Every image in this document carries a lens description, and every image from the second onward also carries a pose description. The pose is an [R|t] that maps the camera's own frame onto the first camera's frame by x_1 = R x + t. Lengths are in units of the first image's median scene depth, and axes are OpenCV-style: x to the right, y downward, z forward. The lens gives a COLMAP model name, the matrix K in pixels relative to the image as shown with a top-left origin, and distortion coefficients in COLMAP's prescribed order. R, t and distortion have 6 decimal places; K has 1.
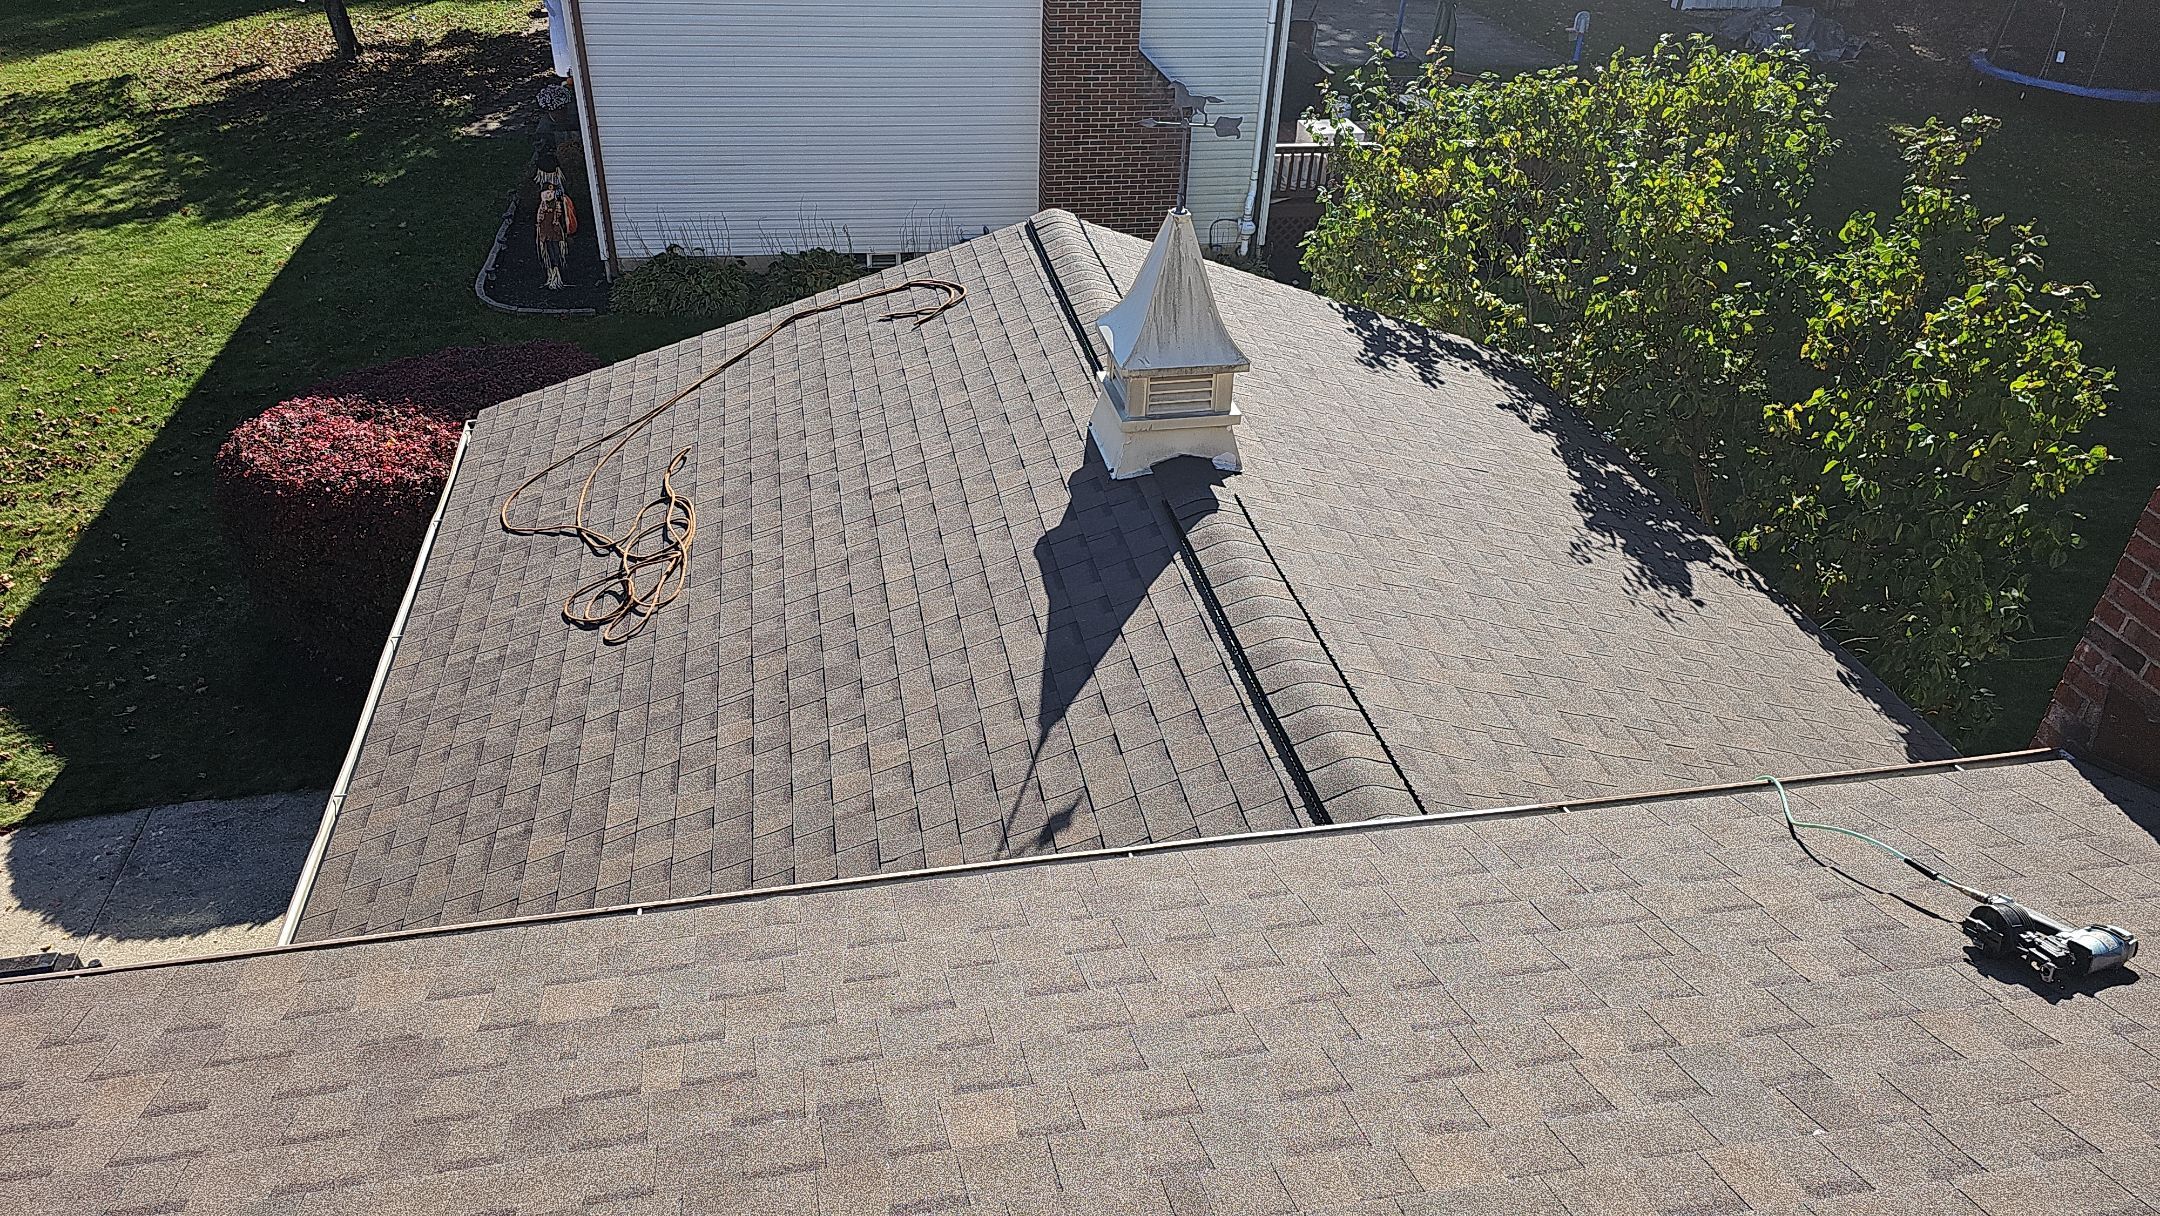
lens RADIAL K [[1422.6, 0, 1067.9], [0, 1422.6, 608.8], [0, 0, 1]] dist [-0.000094, -0.001769]
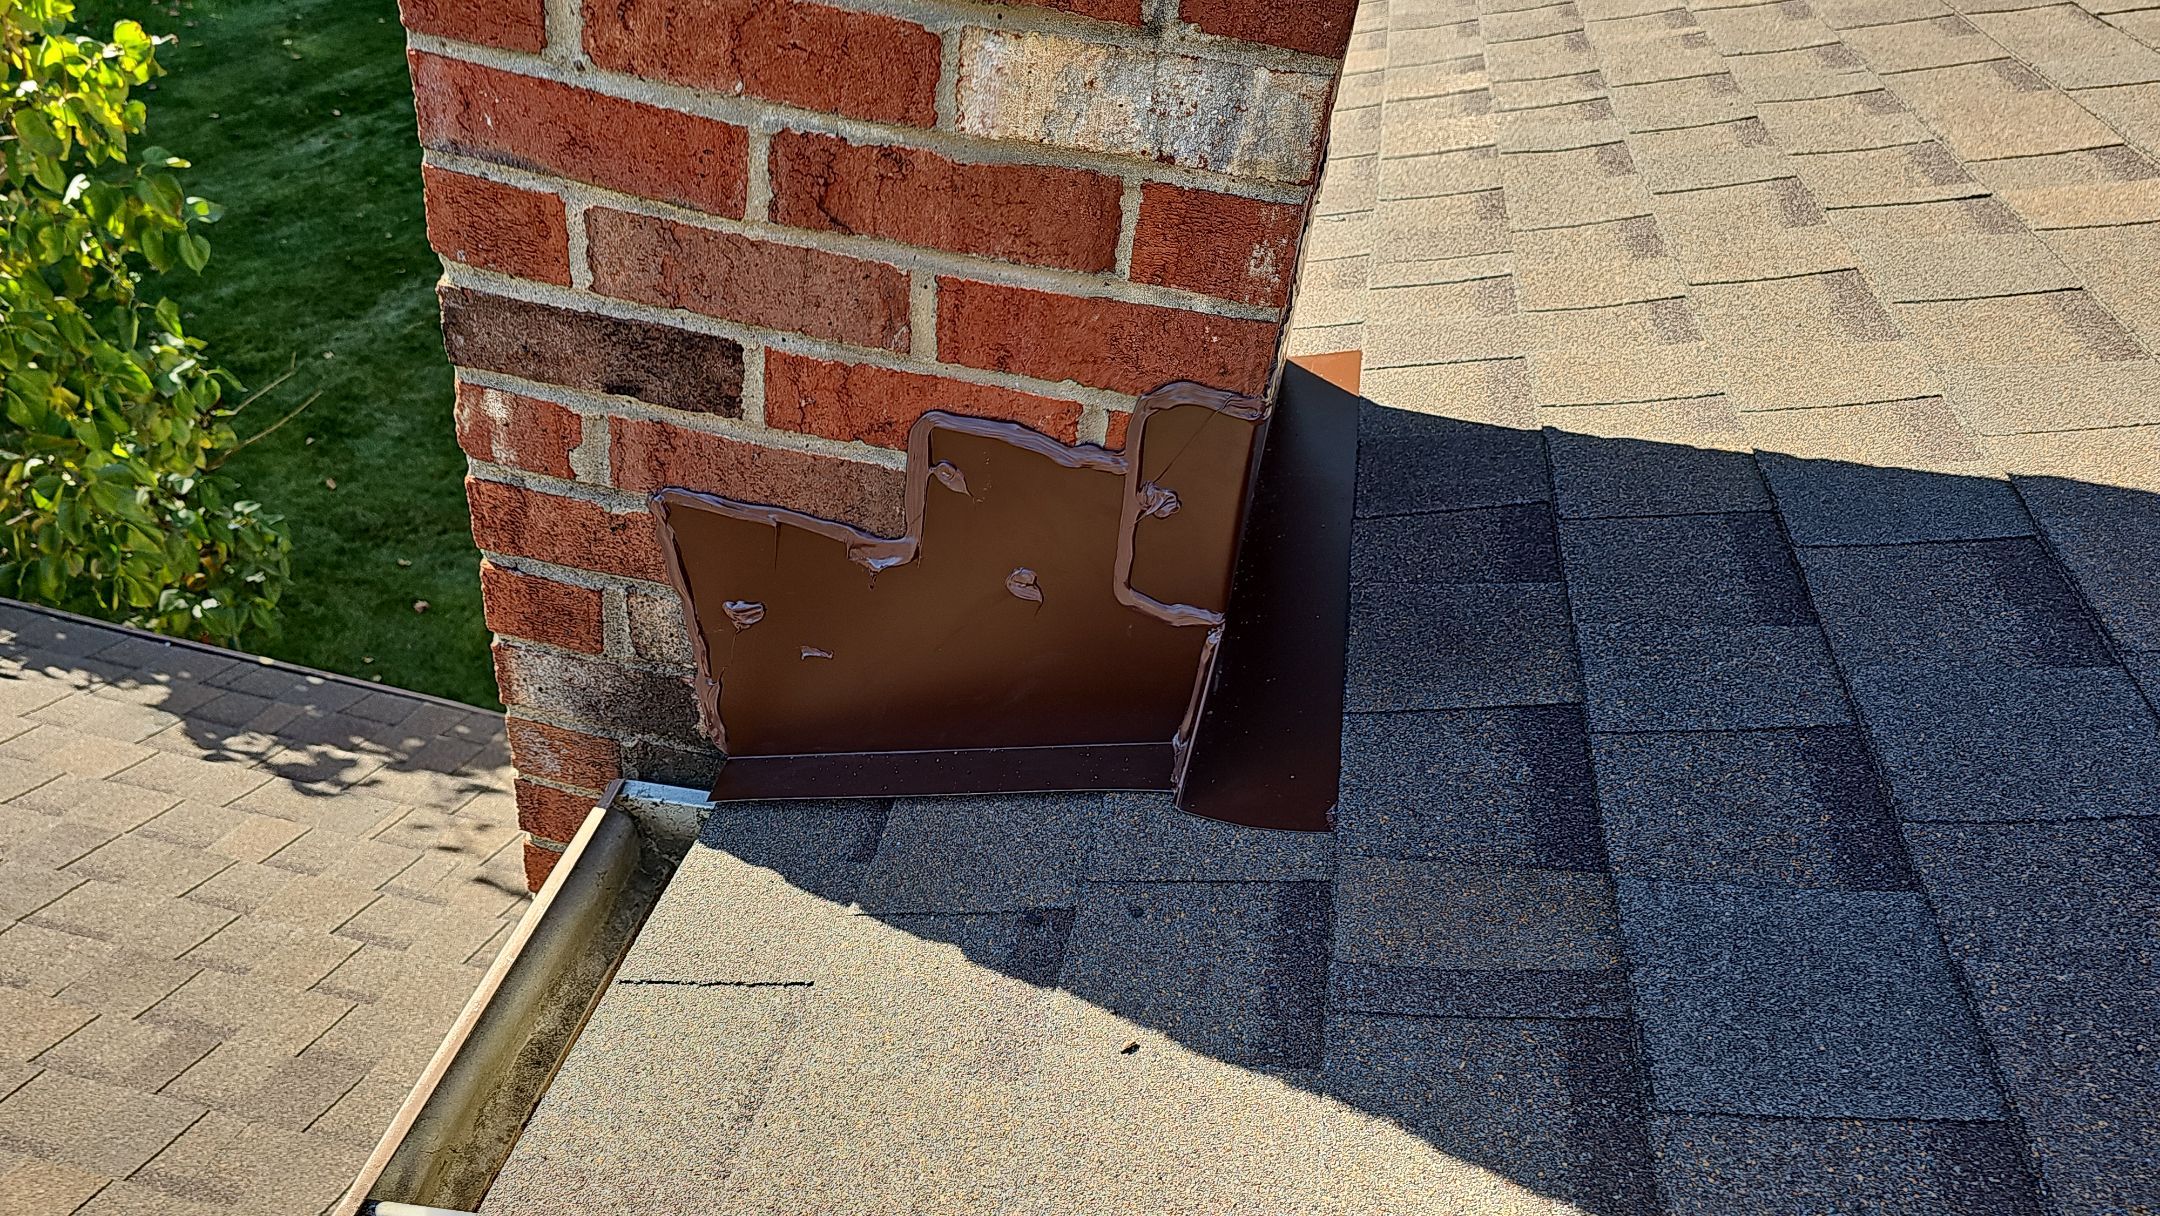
lens RADIAL K [[1422.6, 0, 1067.9], [0, 1422.6, 608.8], [0, 0, 1]] dist [-0.000094, -0.001769]
pose [[0.348187, -0.530693, 0.772743, 0.328052], [0.404720, 0.828642, 0.386722, 0.001998], [-0.845558, 0.178093, 0.503304, 0.481169]]
